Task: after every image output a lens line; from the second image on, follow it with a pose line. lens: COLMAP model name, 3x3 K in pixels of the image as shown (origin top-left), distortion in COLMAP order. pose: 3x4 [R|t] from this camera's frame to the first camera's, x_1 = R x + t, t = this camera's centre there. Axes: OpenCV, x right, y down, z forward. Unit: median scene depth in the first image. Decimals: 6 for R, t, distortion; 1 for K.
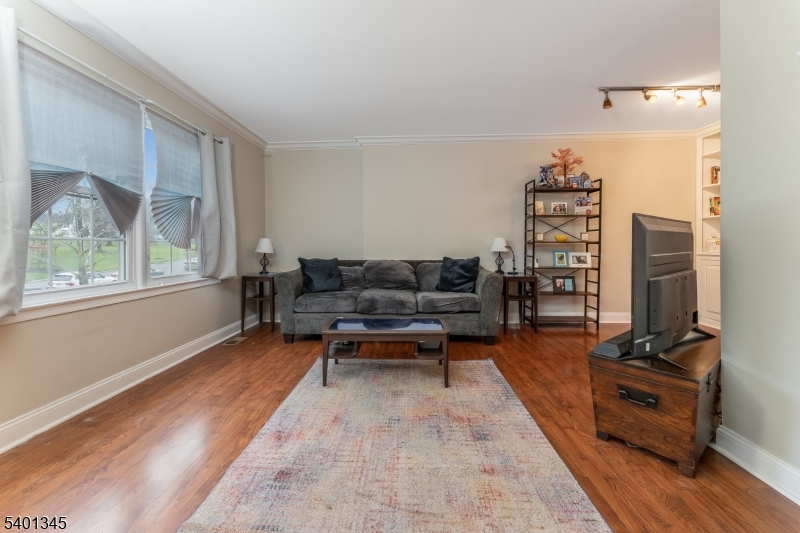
lens RADIAL K [[334.7, 0, 398.9], [0, 334.7, 249.1], [0, 0, 1]] dist [-0.000215, -0.000124]
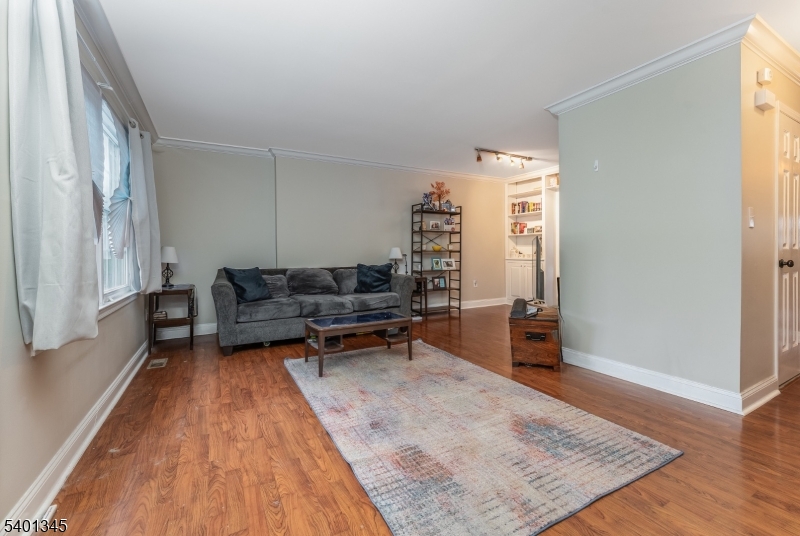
lens RADIAL K [[338.8, 0, 397.2], [0, 338.8, 256.3], [0, 0, 1]] dist [0.000181, -0.000014]
pose [[0.857791, -0.007420, 0.513945, -0.365047], [0.009114, 0.999958, -0.000776, -0.000746], [-0.513918, 0.005350, 0.857823, -0.082859]]
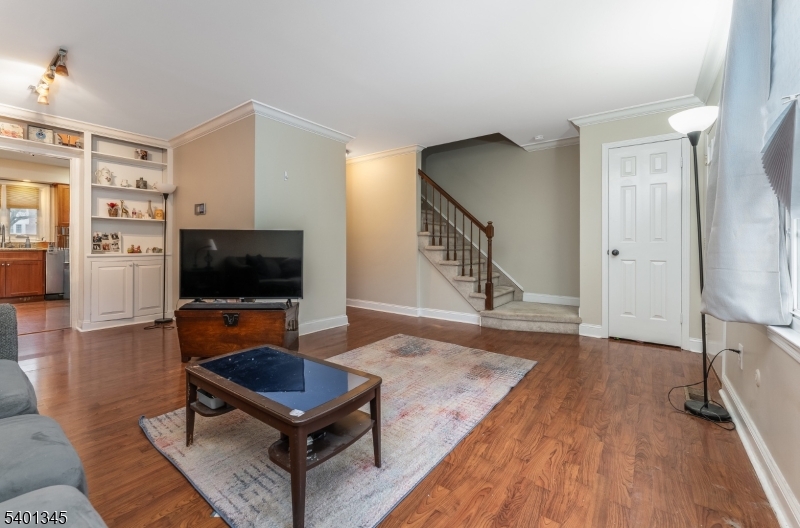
lens RADIAL K [[331.0, 0, 399.5], [0, 331.0, 245.6], [0, 0, 1]] dist [0.000063, 0.000145]
pose [[-0.820527, 0.001202, 0.571606, -0.379721], [0.005921, 0.999962, 0.006397, -0.008635], [-0.571577, 0.008633, -0.820503, 0.919575]]
